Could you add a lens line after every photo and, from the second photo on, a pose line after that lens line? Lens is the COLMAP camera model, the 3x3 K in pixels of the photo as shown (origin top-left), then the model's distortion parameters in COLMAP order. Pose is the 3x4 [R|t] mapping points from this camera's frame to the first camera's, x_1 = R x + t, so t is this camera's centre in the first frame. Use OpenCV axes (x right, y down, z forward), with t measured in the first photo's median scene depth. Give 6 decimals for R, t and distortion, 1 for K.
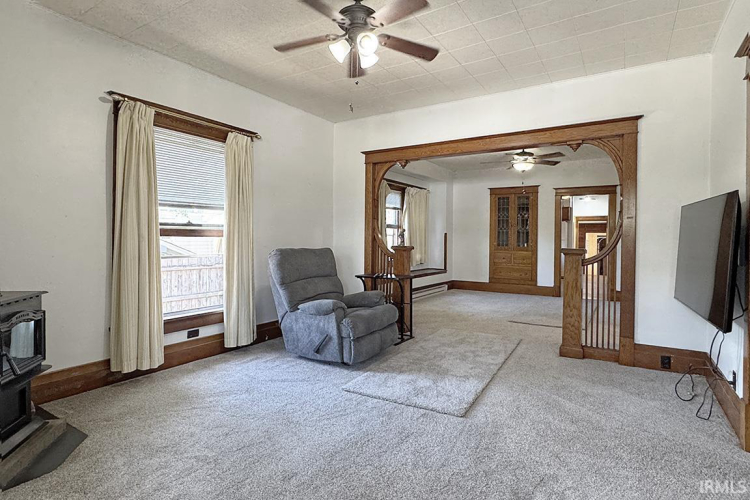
lens RADIAL K [[400.8, 0, 372.5], [0, 400.8, 241.3], [0, 0, 1]] dist [-0.000845, -0.000587]
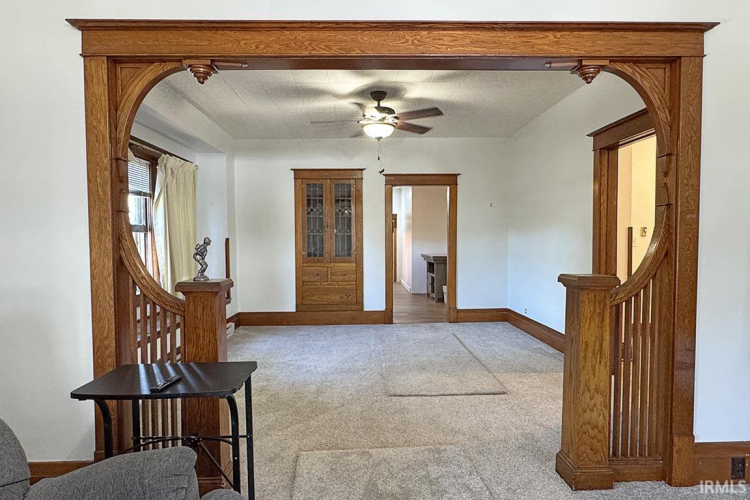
lens RADIAL K [[455.8, 0, 375.0], [0, 455.8, 250.0], [0, 0, 1]] dist [-0.002277, -0.000511]
pose [[0.827281, -0.031306, 0.560915, -0.022867], [0.021623, 0.999481, 0.023892, -0.015988], [-0.561372, -0.007636, 0.827528, 0.328702]]
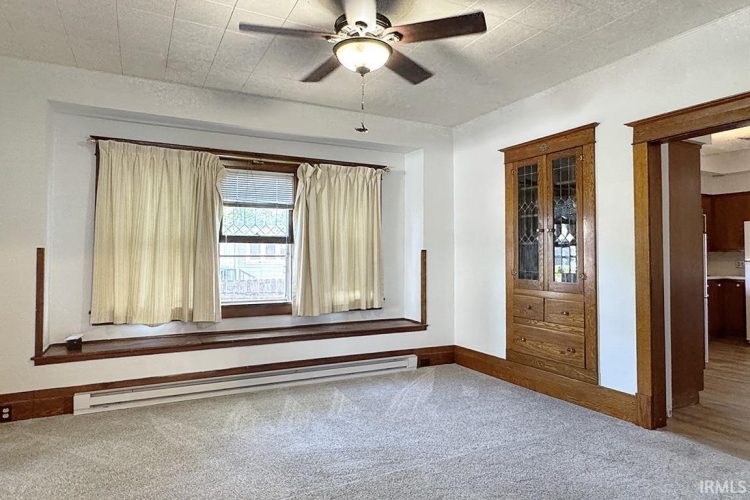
lens RADIAL K [[455.8, 0, 375.0], [0, 455.8, 250.0], [0, 0, 1]] dist [-0.002277, -0.000511]
pose [[0.868079, -0.013113, -0.496253, 0.453209], [0.003687, 0.999794, -0.019969, -0.010819], [0.496413, 0.015505, 0.867948, 0.525430]]
